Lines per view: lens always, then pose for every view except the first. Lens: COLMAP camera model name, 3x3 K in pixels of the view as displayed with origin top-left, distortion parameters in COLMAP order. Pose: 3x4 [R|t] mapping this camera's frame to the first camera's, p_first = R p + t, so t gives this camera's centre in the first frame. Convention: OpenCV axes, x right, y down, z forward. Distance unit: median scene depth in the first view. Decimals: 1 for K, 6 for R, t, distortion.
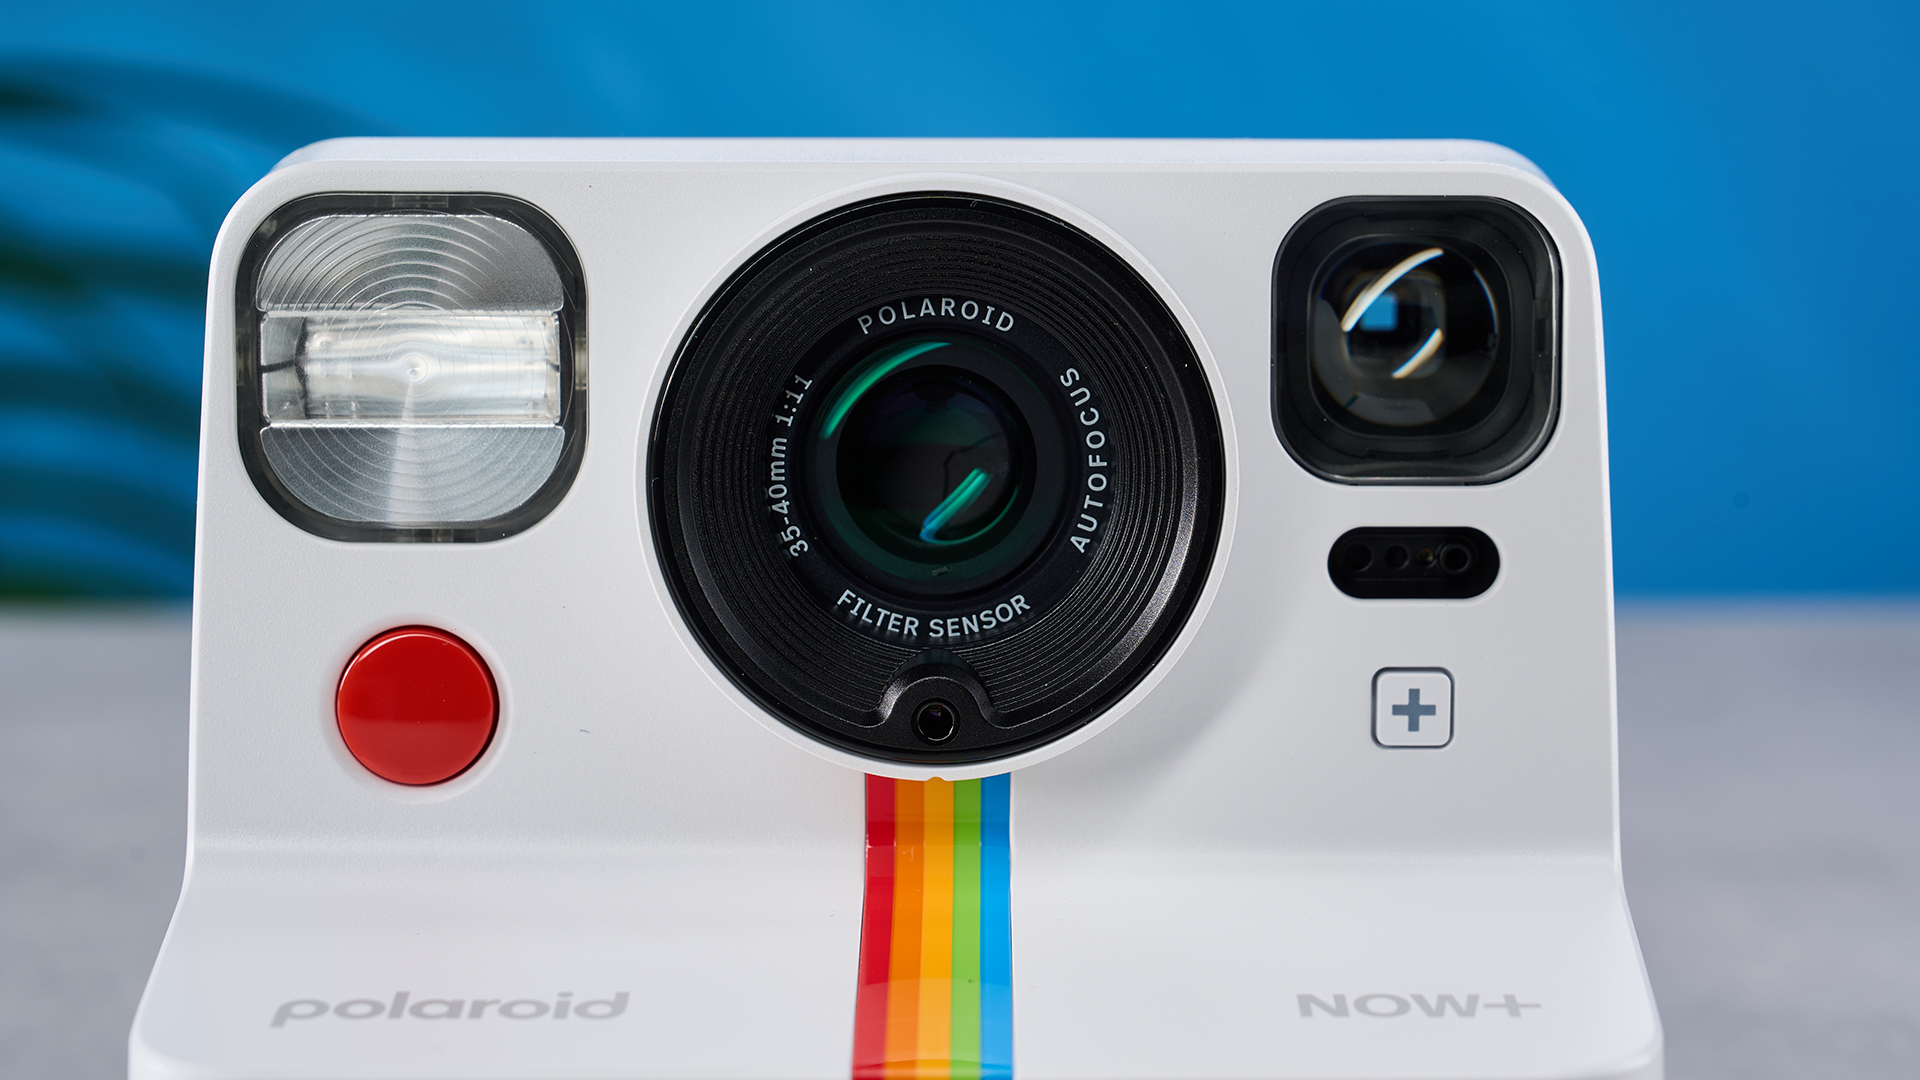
lens RADIAL K [[3890.0, 0, 960.0], [0, 3890.0, 540.0], [0, 0, 1]] dist [0.005669, -0.015763]
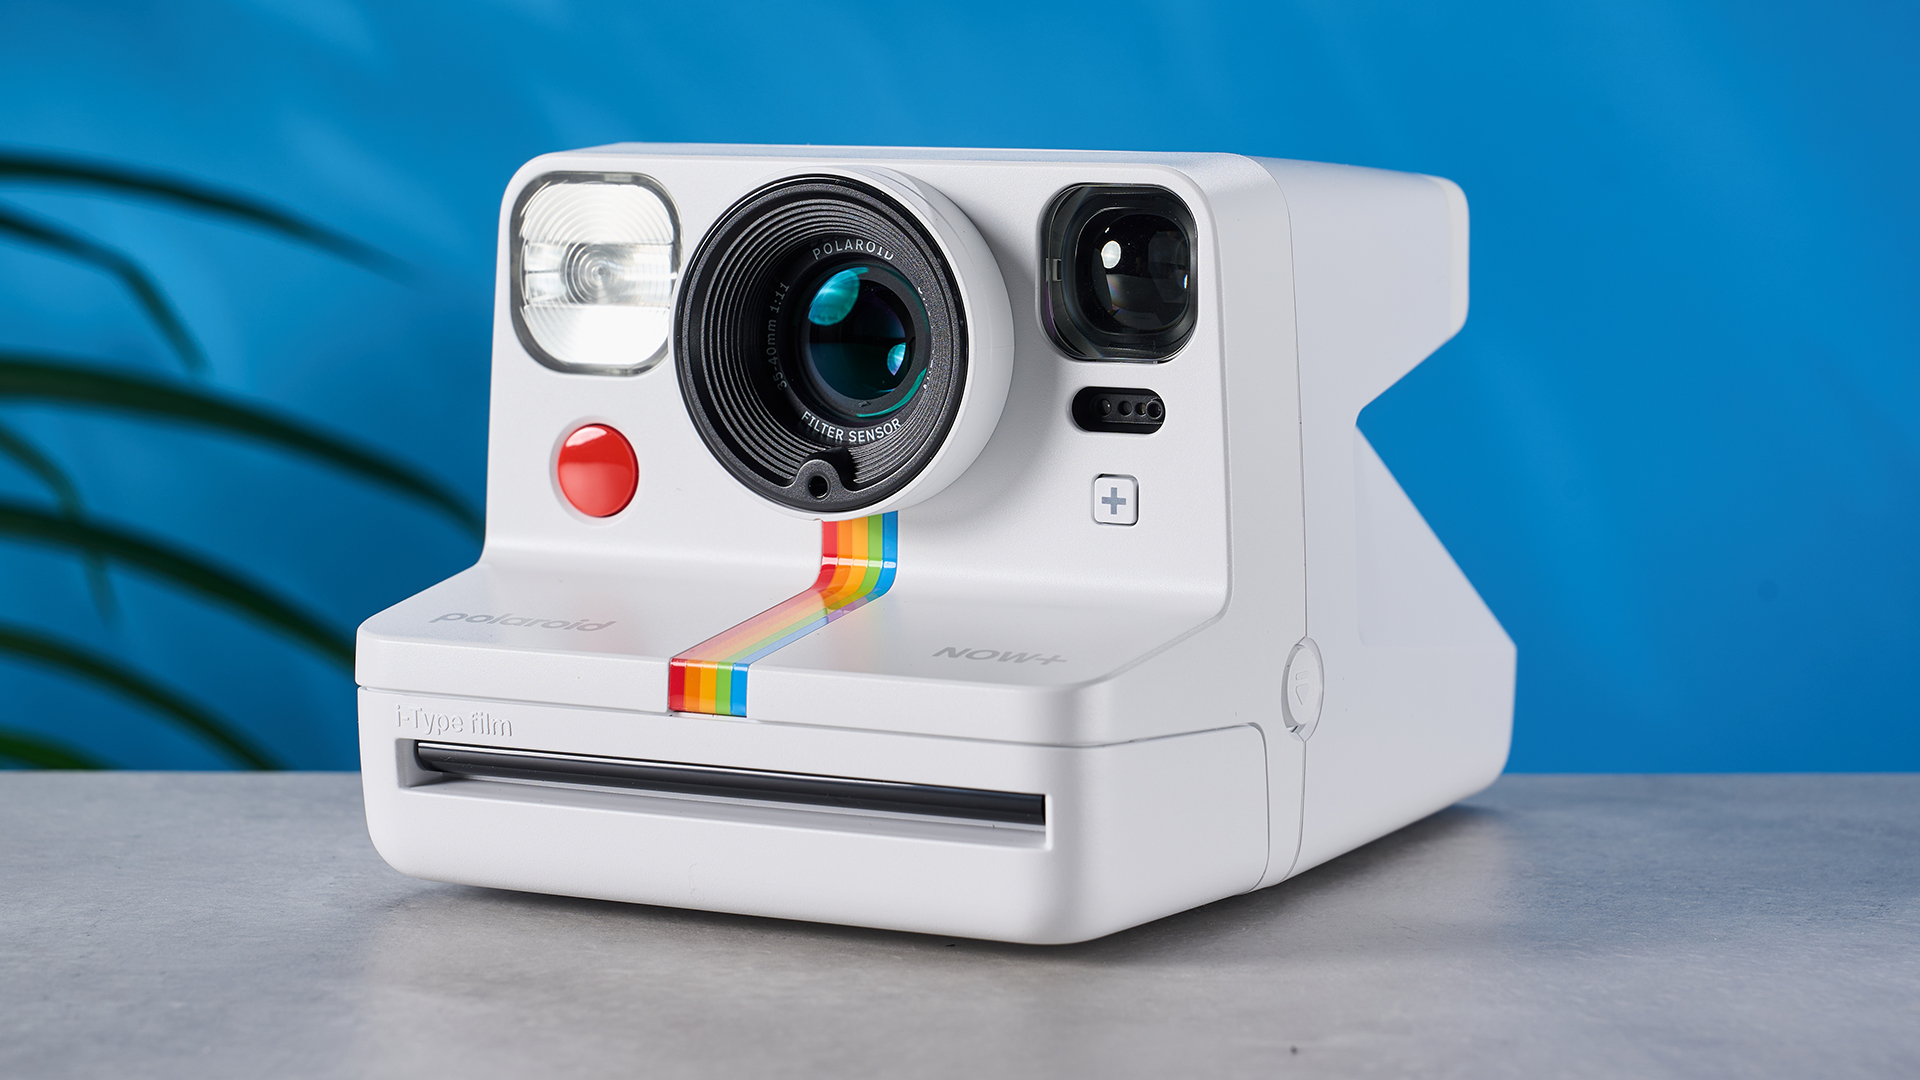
lens RADIAL K [[3890.0, 0, 960.0], [0, 3890.0, 540.0], [0, 0, 1]] dist [0.005669, -0.015763]
pose [[0.894463, 0.058651, -0.443280, 0.784795], [-0.061167, 0.998090, 0.008633, 0.050187], [0.442939, 0.019393, 0.896342, -0.487366]]
